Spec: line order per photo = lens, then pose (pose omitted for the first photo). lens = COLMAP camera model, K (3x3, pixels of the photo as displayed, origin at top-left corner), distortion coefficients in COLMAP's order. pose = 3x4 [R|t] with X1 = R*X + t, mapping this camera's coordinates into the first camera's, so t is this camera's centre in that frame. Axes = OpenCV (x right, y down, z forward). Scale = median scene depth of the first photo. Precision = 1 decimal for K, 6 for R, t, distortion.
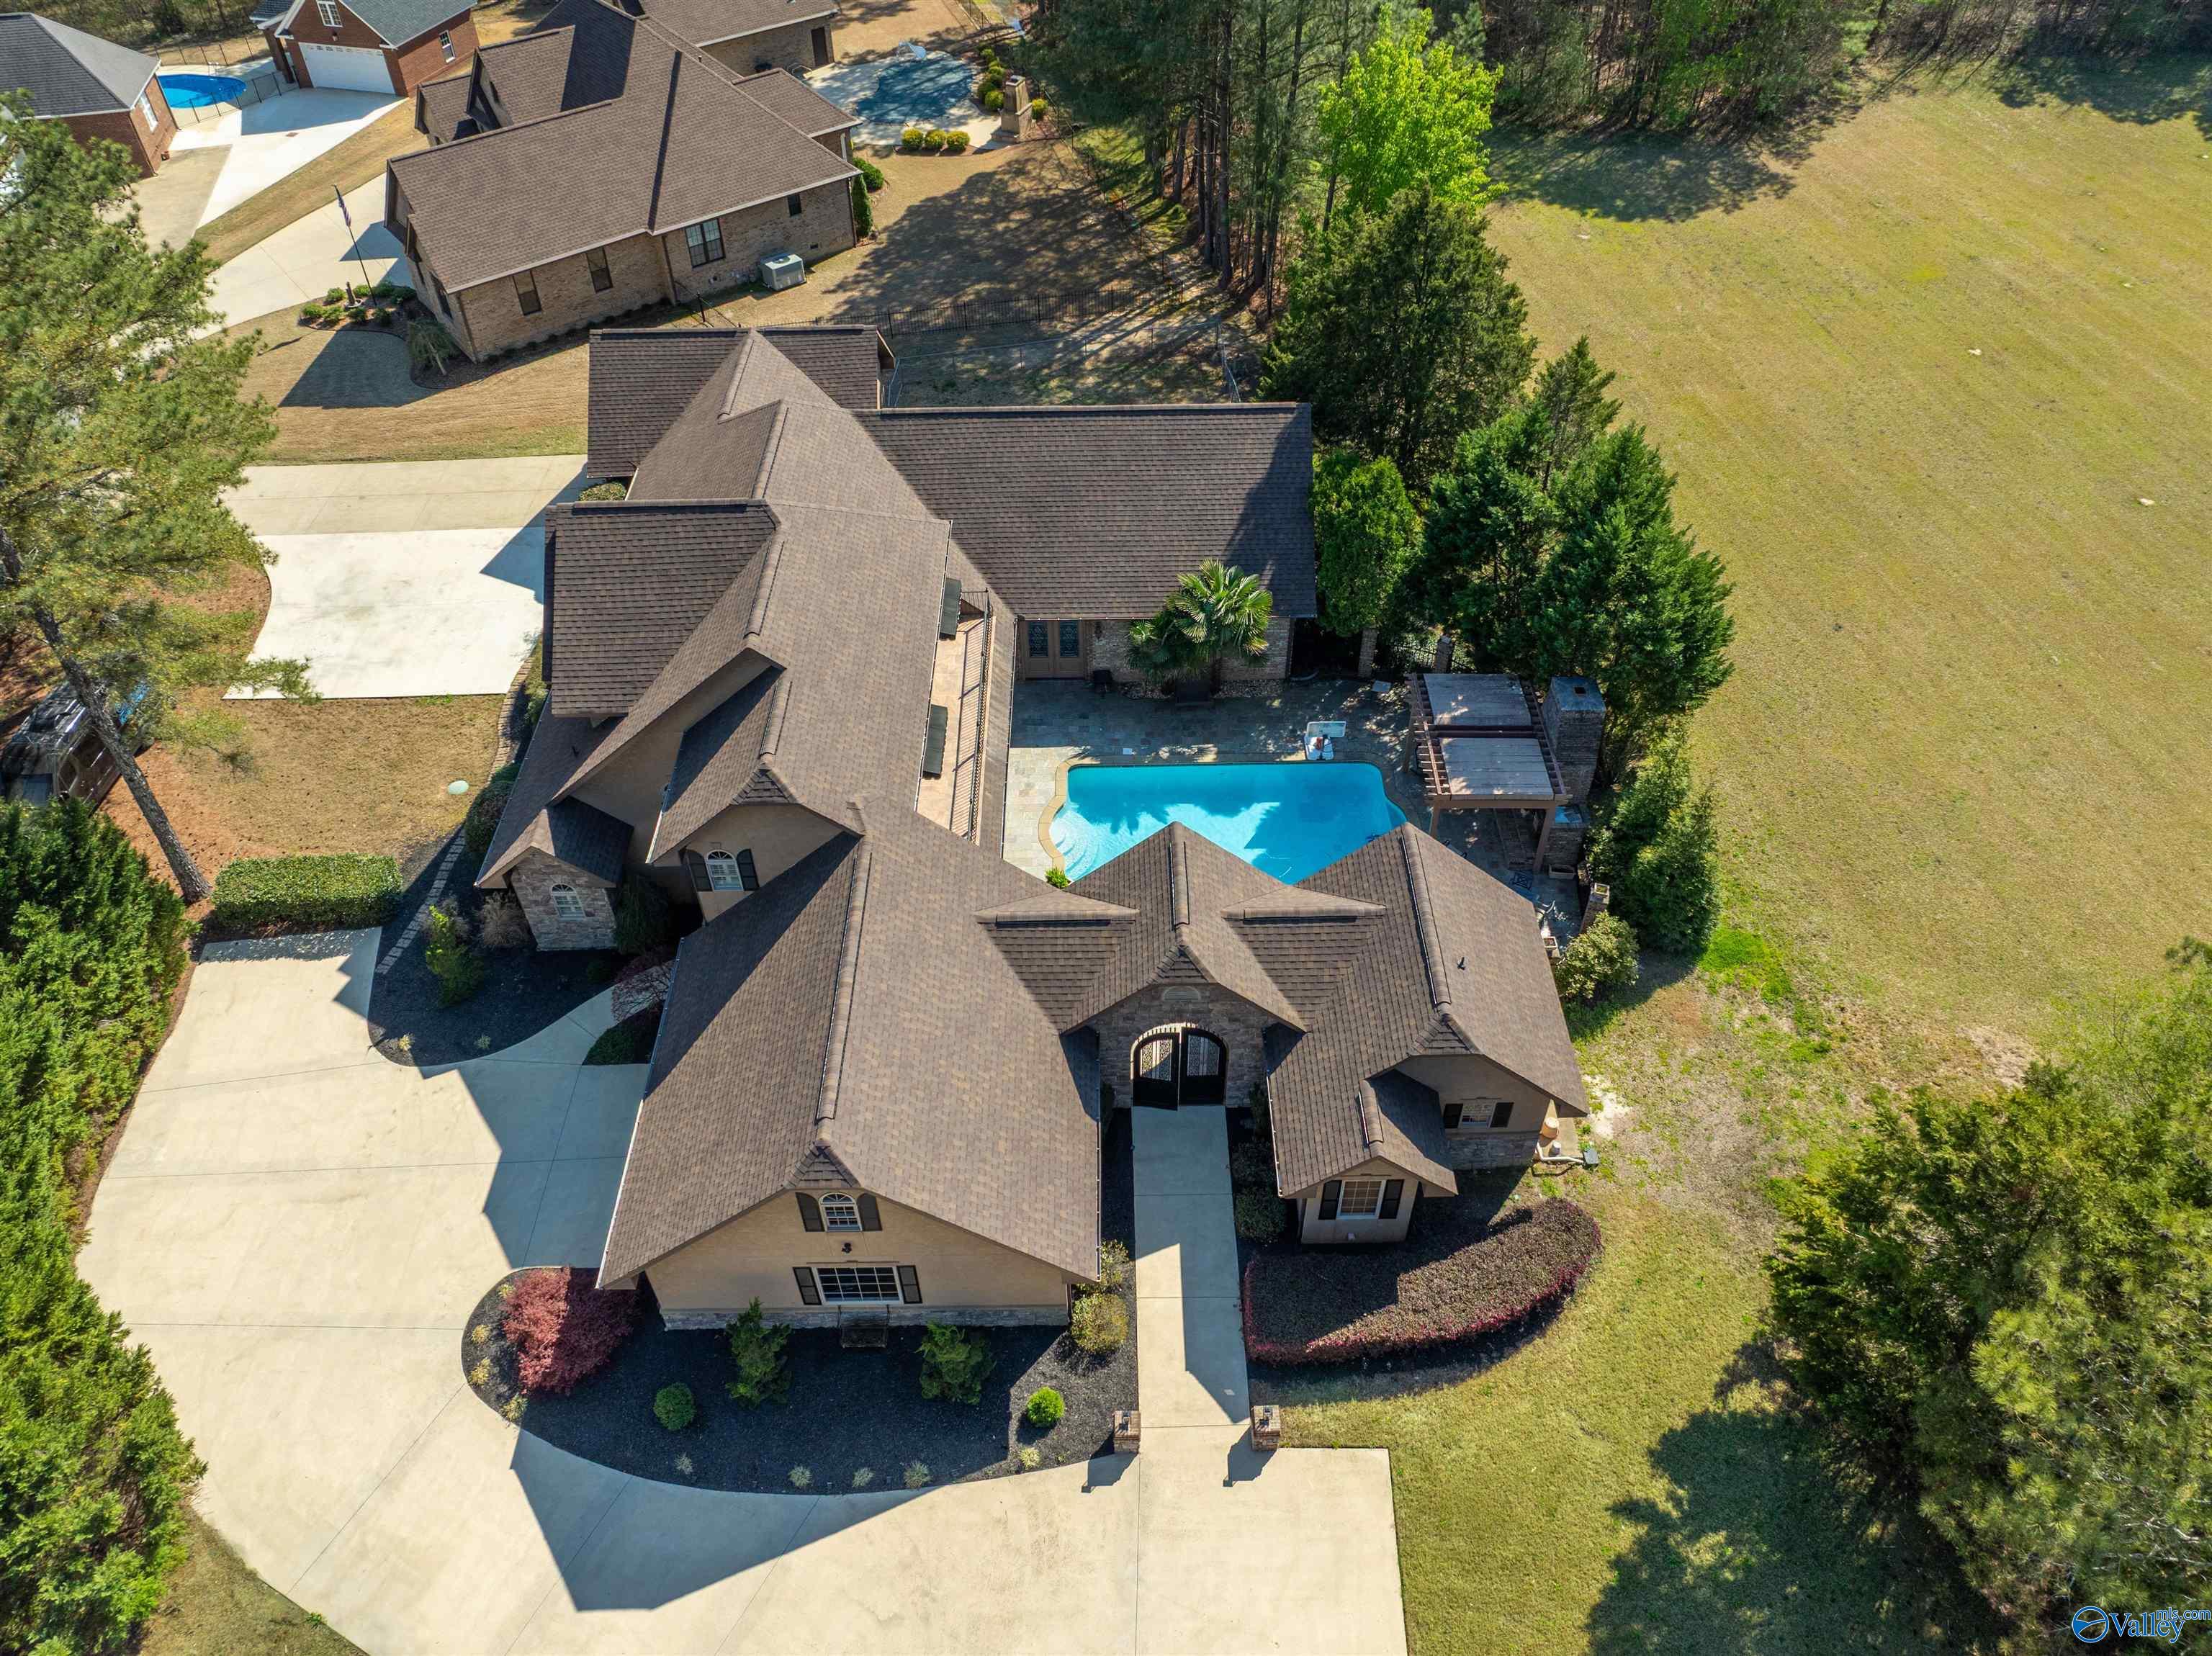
lens RADIAL K [[1557.5, 0, 1106.9], [0, 1557.5, 809.5], [0, 0, 1]] dist [-0.034445, 0.004992]
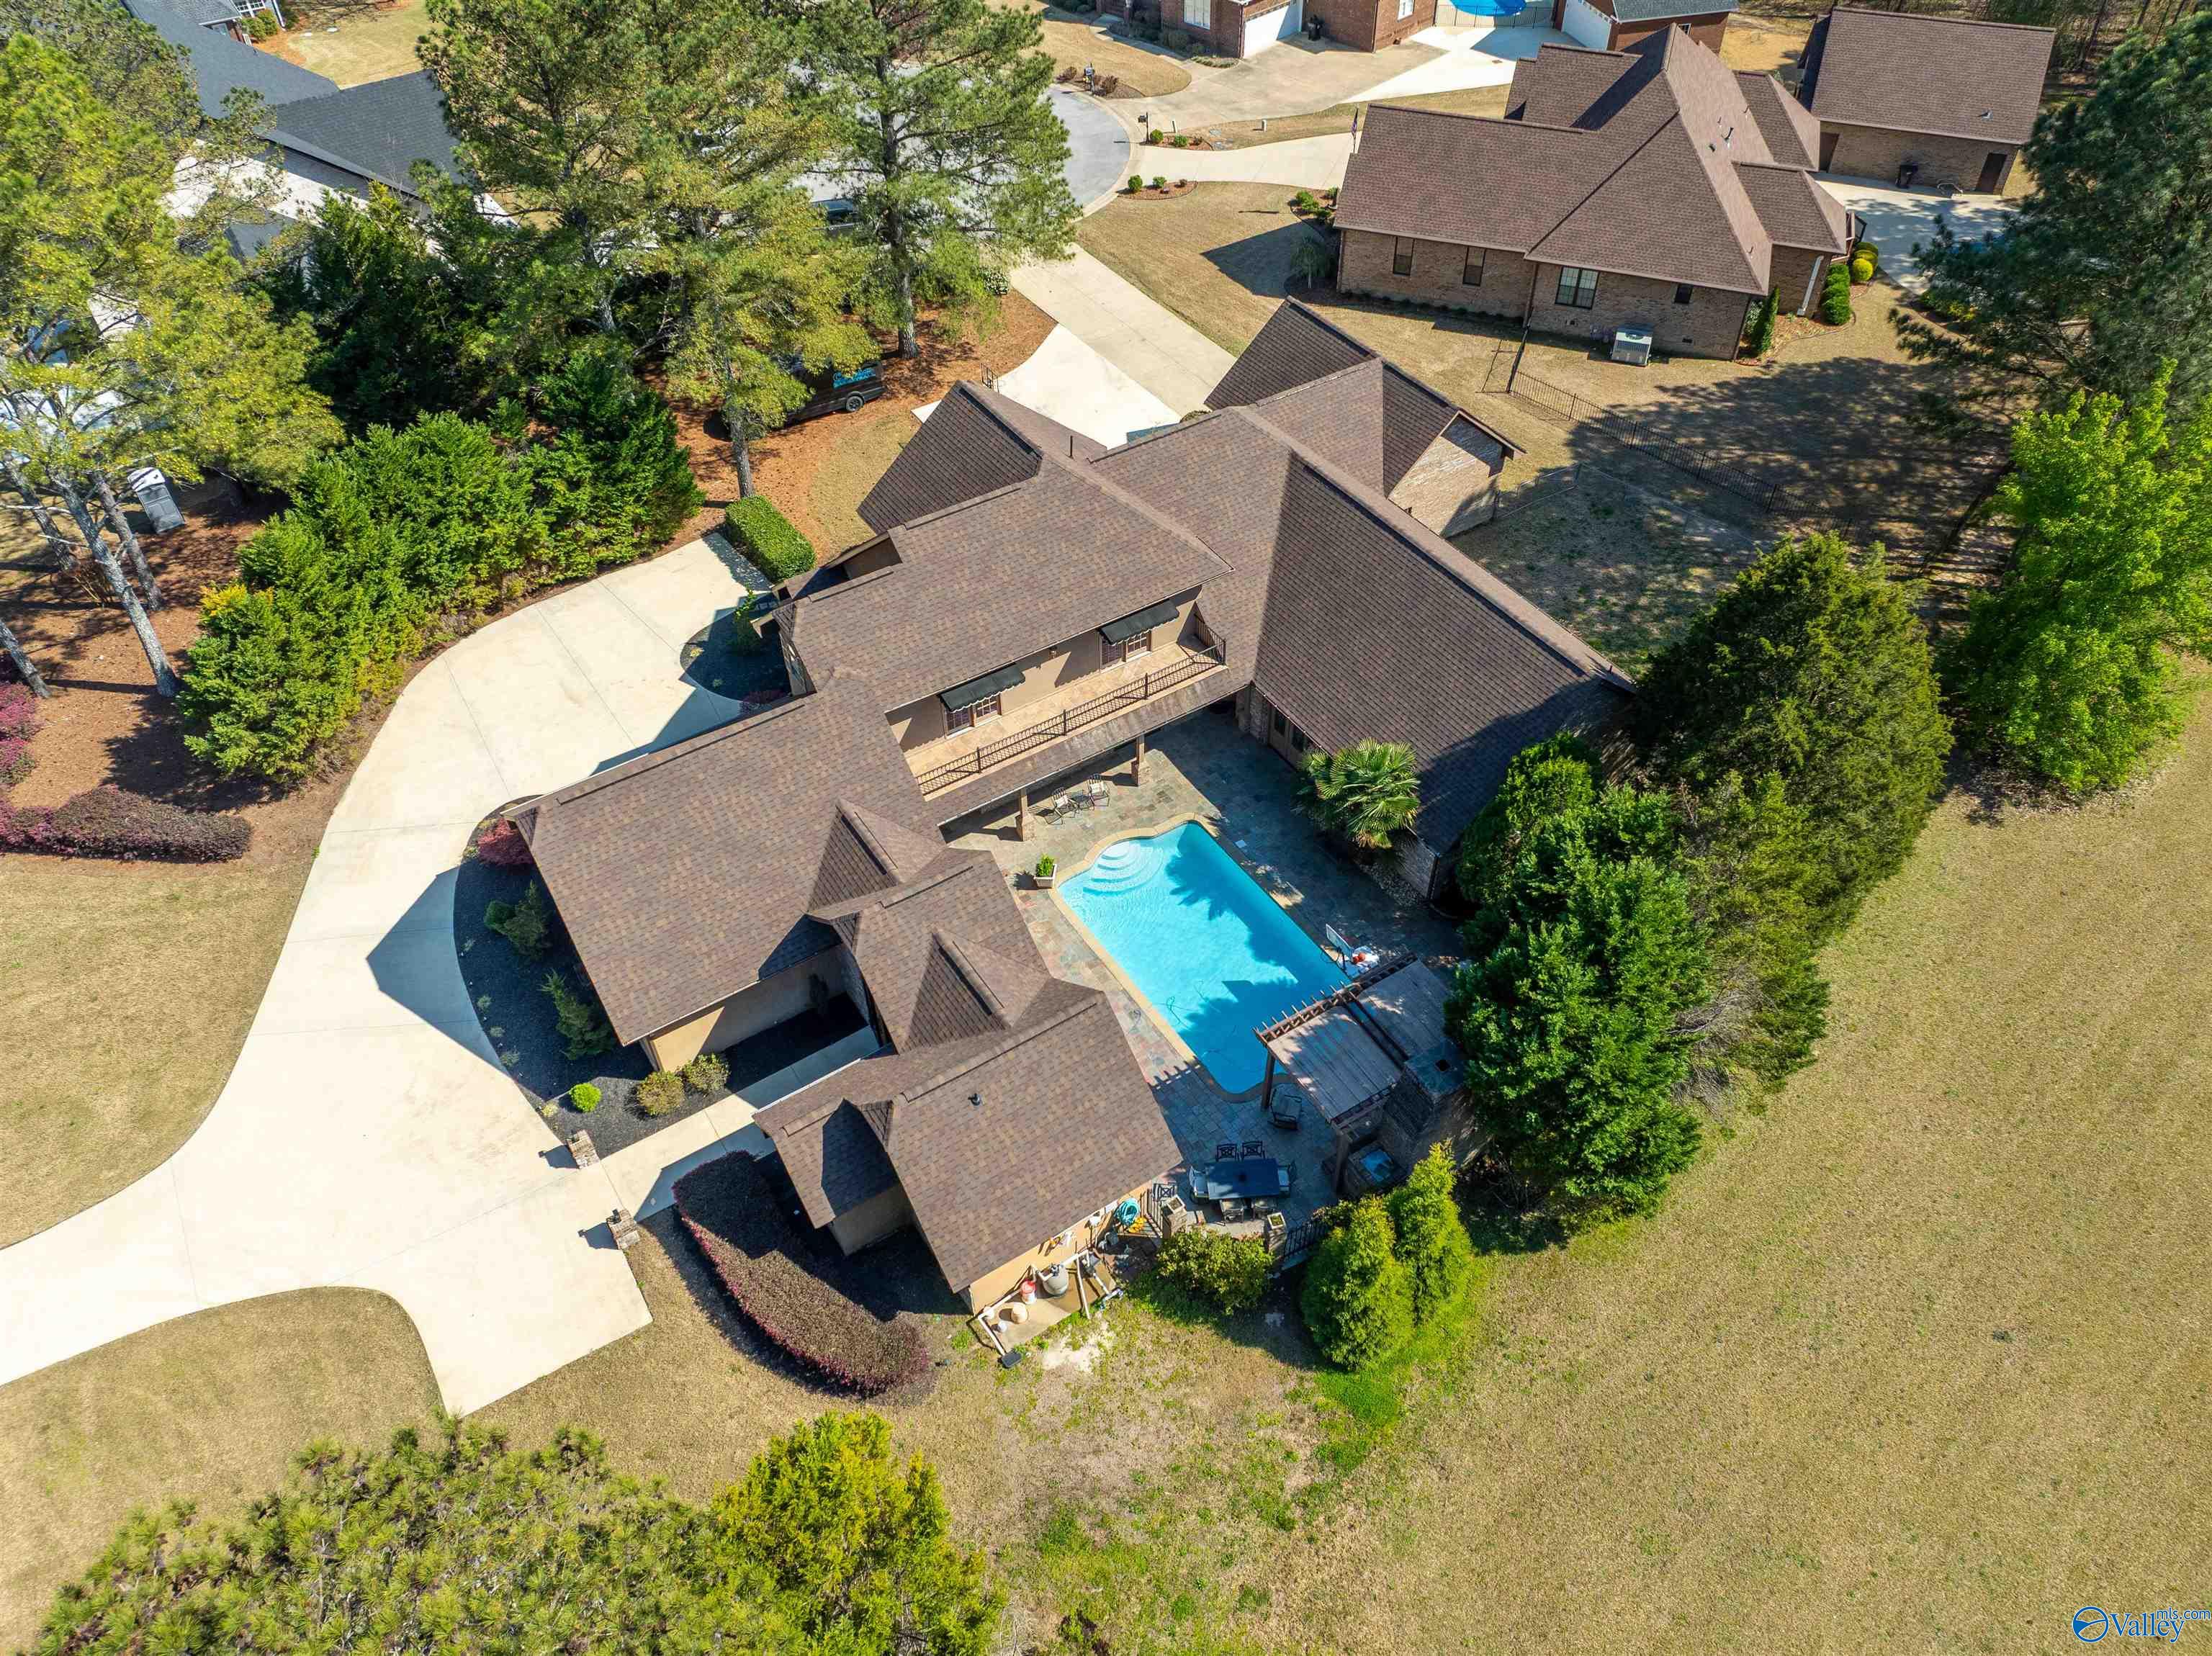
lens RADIAL K [[1557.5, 0, 1141.7], [0, 1557.5, 827.5], [0, 0, 1]] dist [-0.034445, 0.004992]
pose [[0.544590, 0.610799, -0.574757, 0.624630], [-0.584400, 0.767895, 0.262322, -0.308688], [0.601580, 0.193030, 0.775139, 0.164716]]
